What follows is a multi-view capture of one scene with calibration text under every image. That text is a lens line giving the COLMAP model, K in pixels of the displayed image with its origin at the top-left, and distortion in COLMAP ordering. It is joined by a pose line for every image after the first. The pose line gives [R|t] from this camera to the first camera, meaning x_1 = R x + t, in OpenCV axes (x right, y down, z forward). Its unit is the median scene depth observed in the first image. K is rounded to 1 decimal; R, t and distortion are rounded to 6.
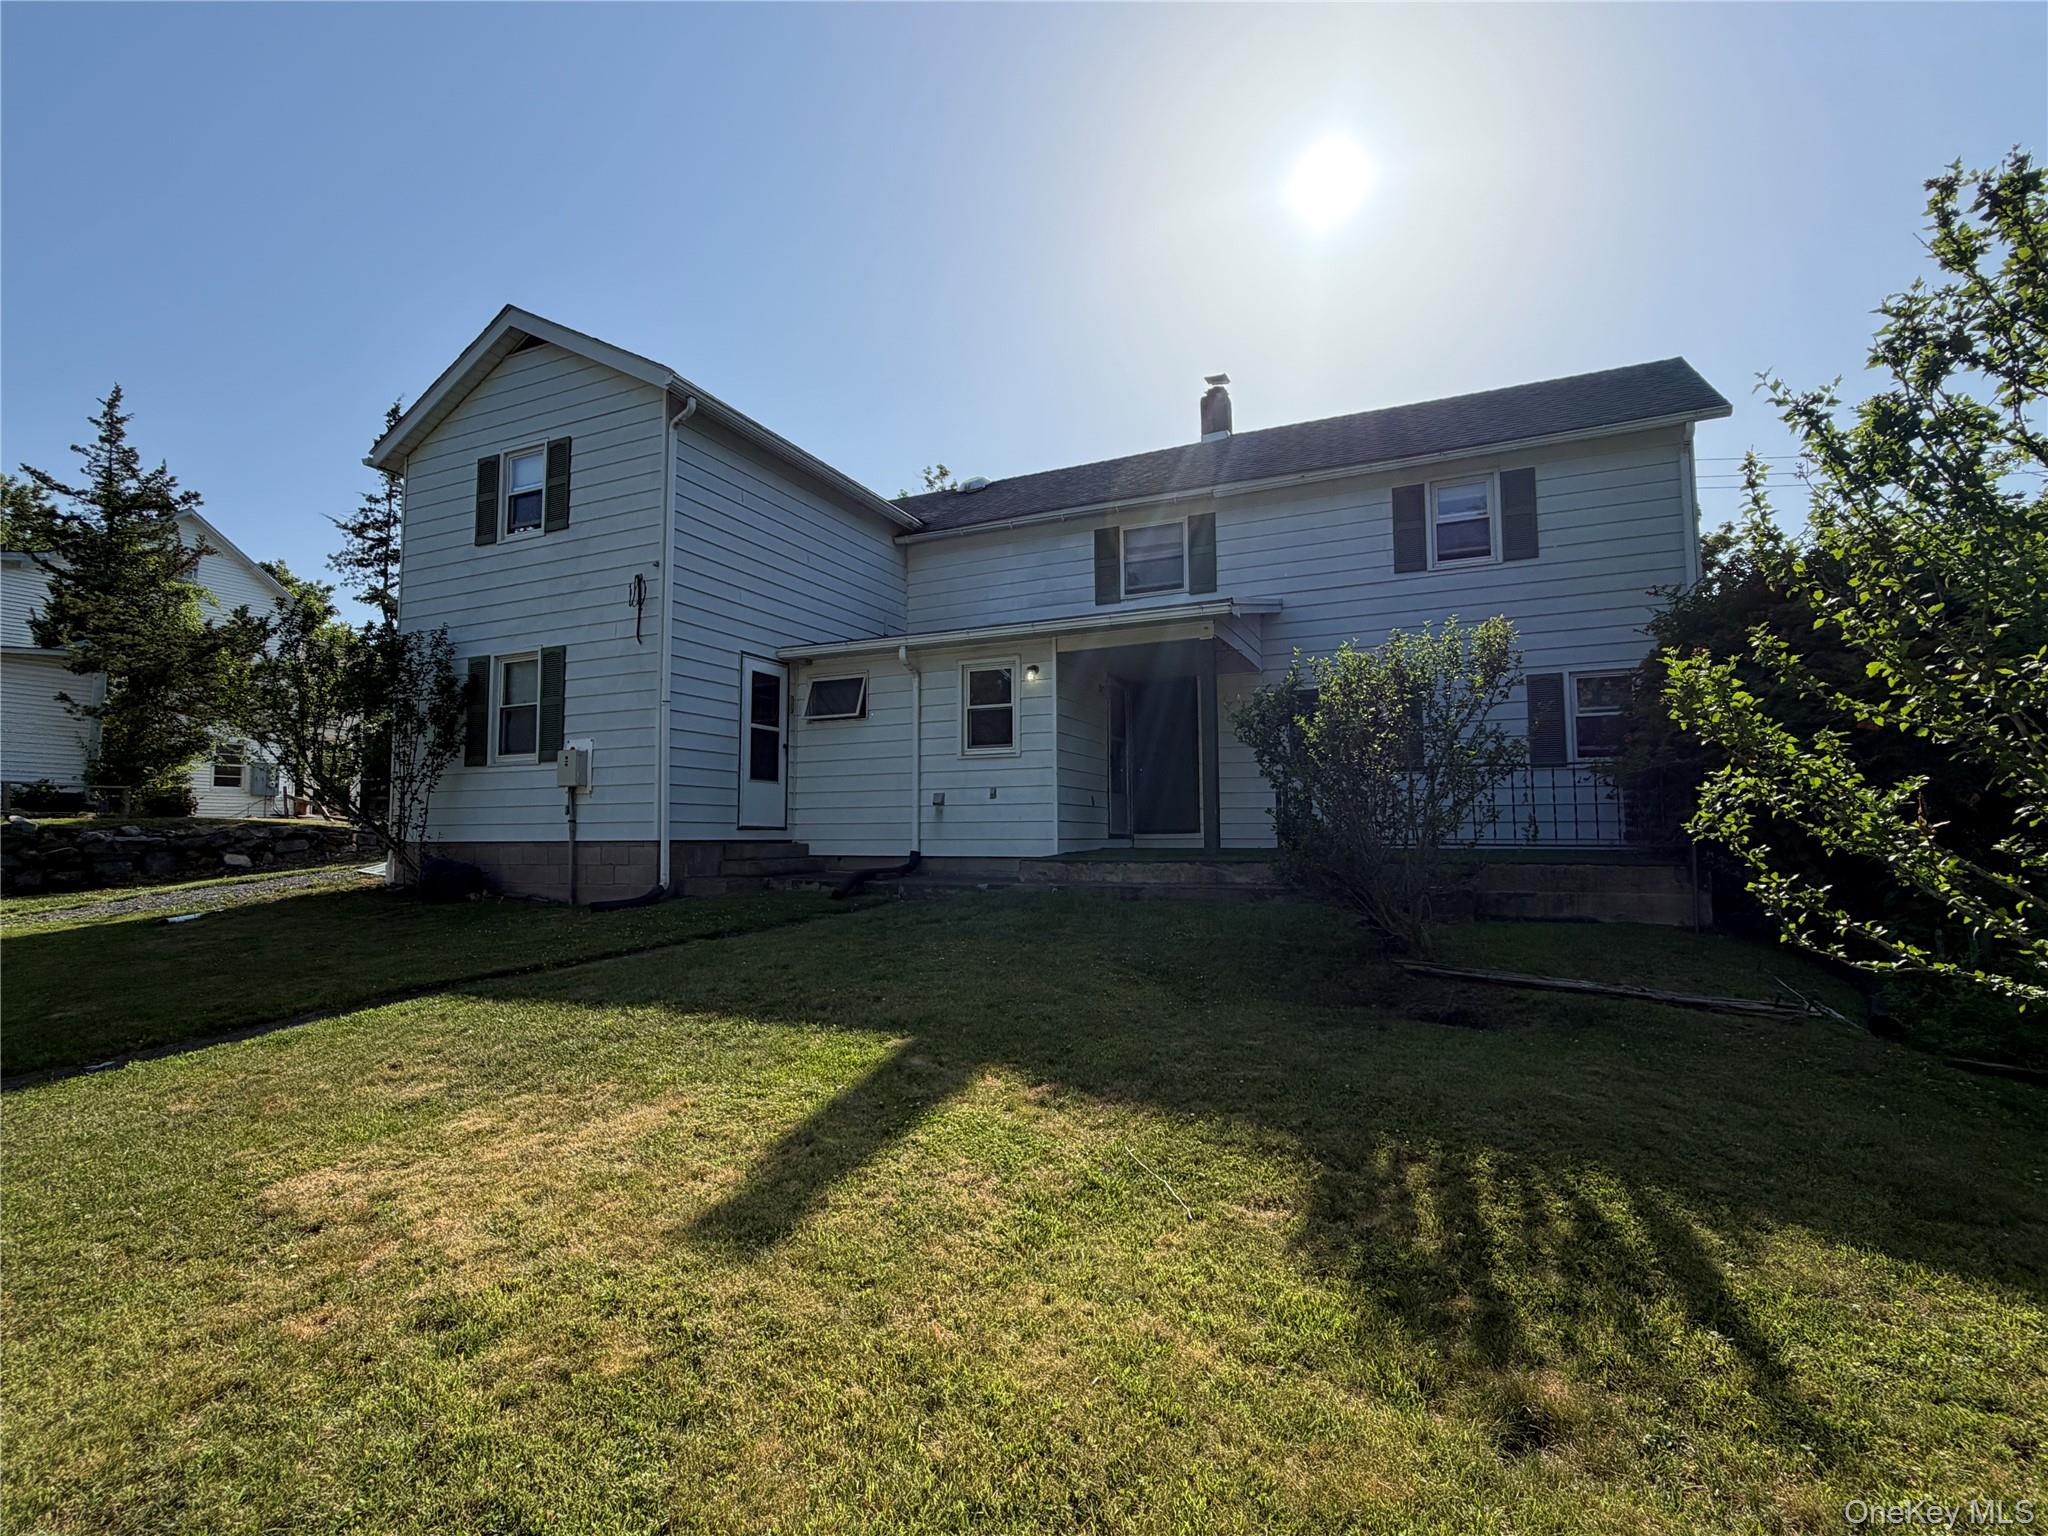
lens RADIAL K [[953.6, 0, 1024.0], [0, 953.6, 768.0], [0, 0, 1]] dist [-0.000424, -0.000006]
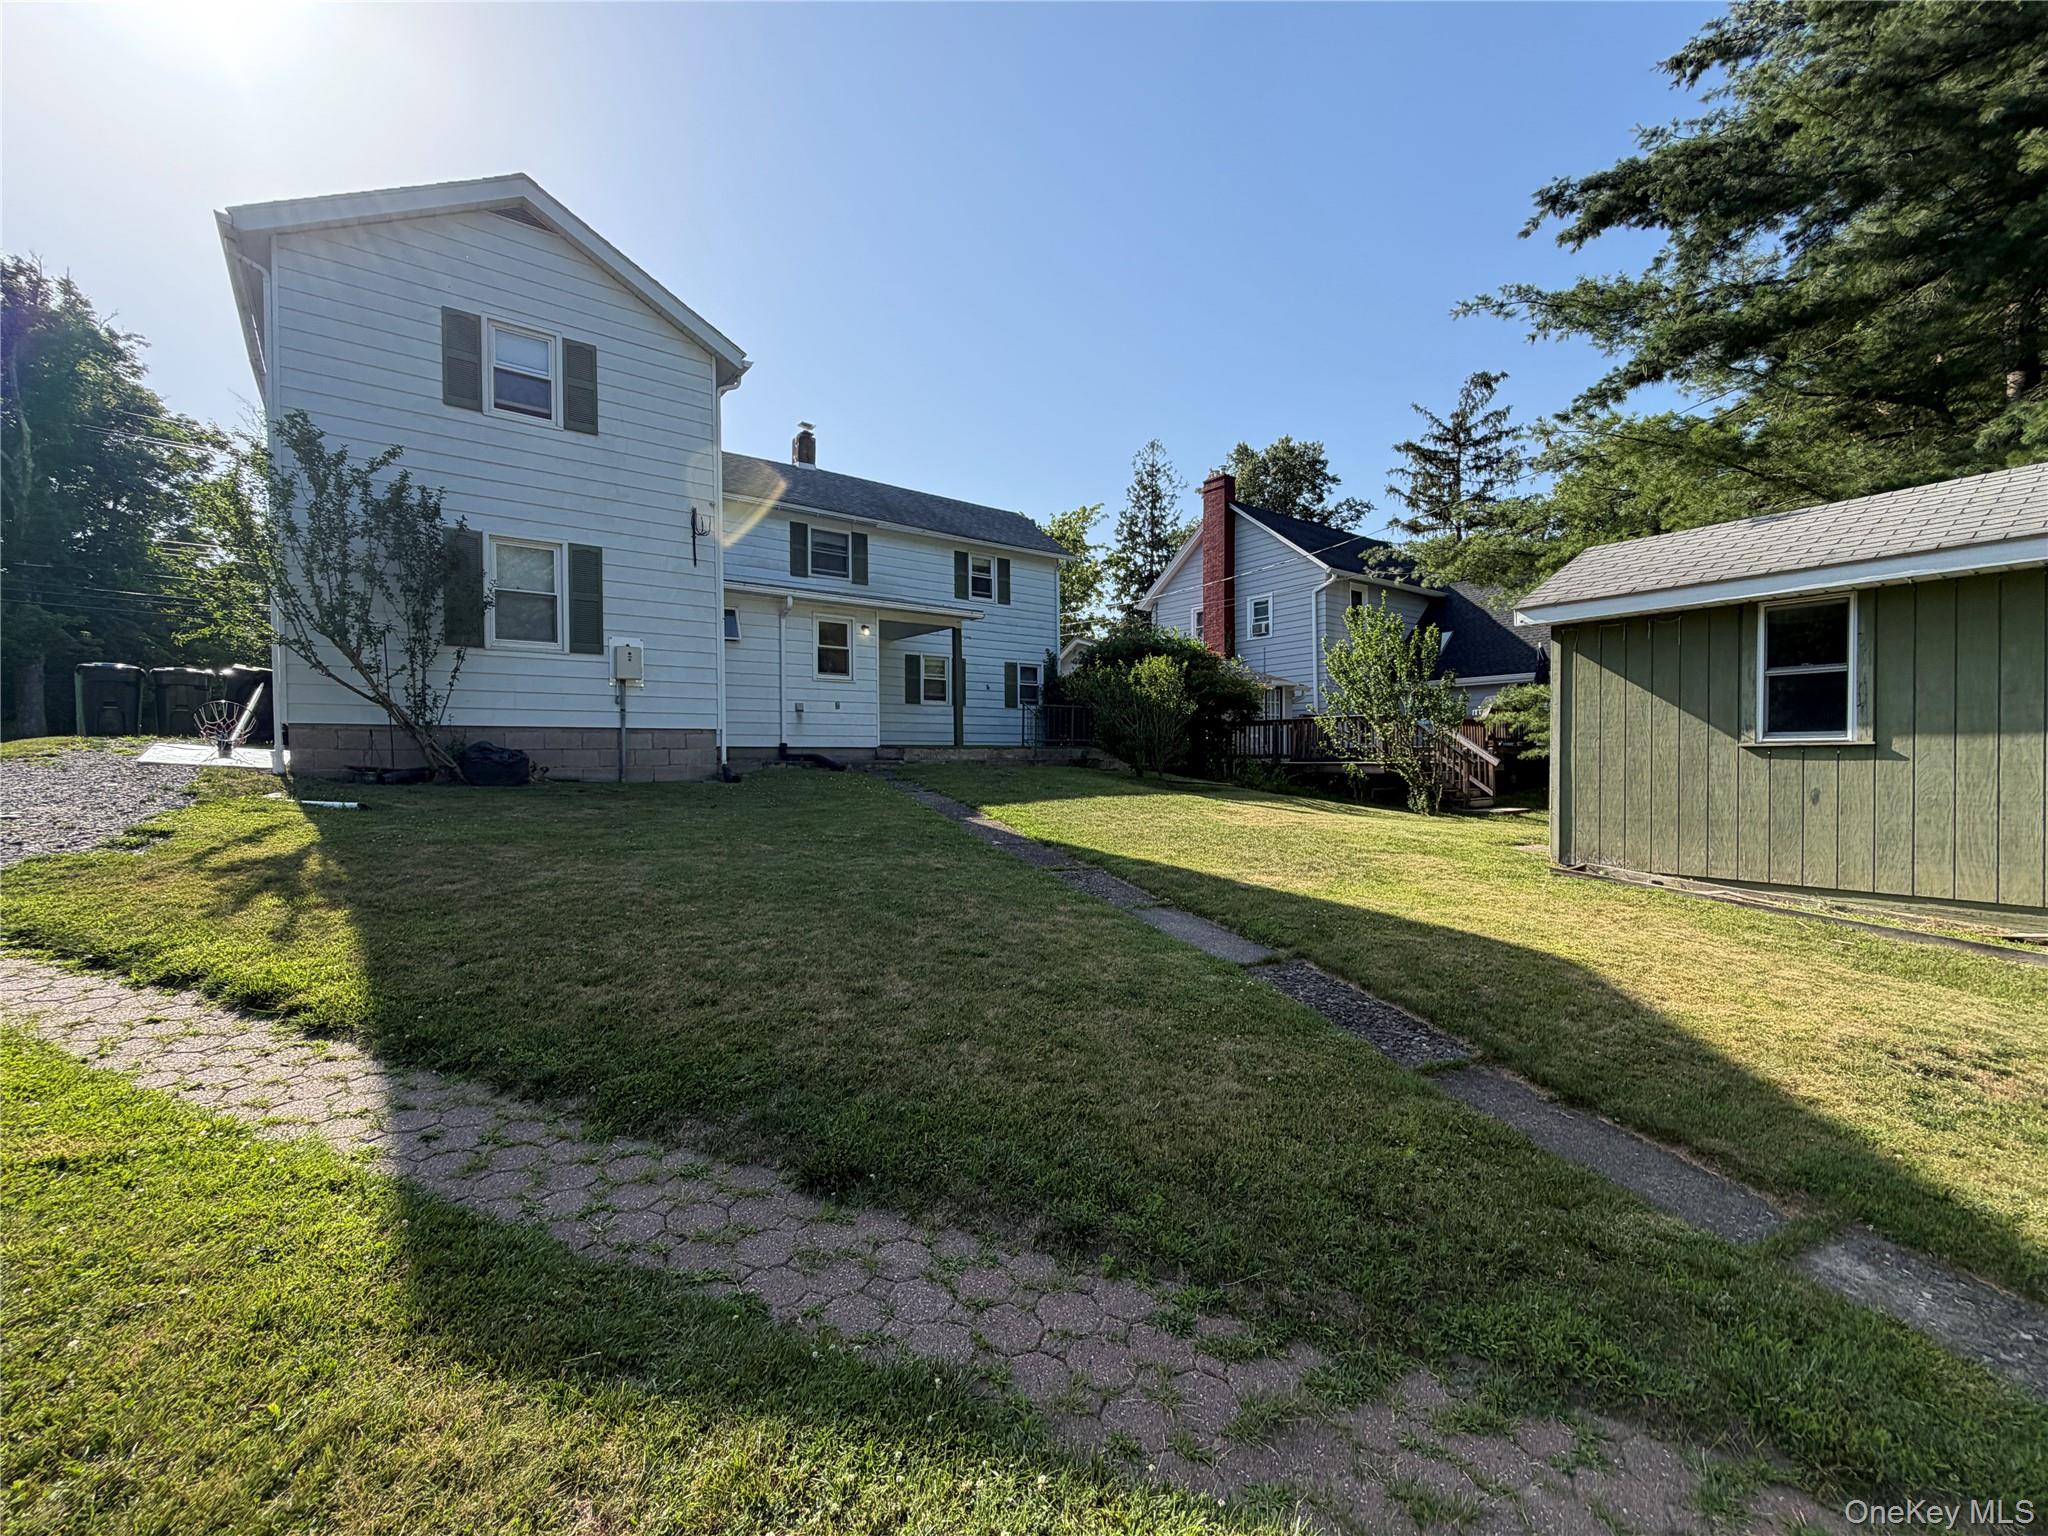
lens RADIAL K [[818.5, 0, 1015.1], [0, 818.5, 764.9], [0, 0, 1]] dist [0.001153, 0.000156]
pose [[0.490278, -0.007792, 0.871531, -1.017541], [-0.059934, 0.997292, 0.042633, 0.047841], [-0.869503, -0.073136, 0.488483, 0.111663]]
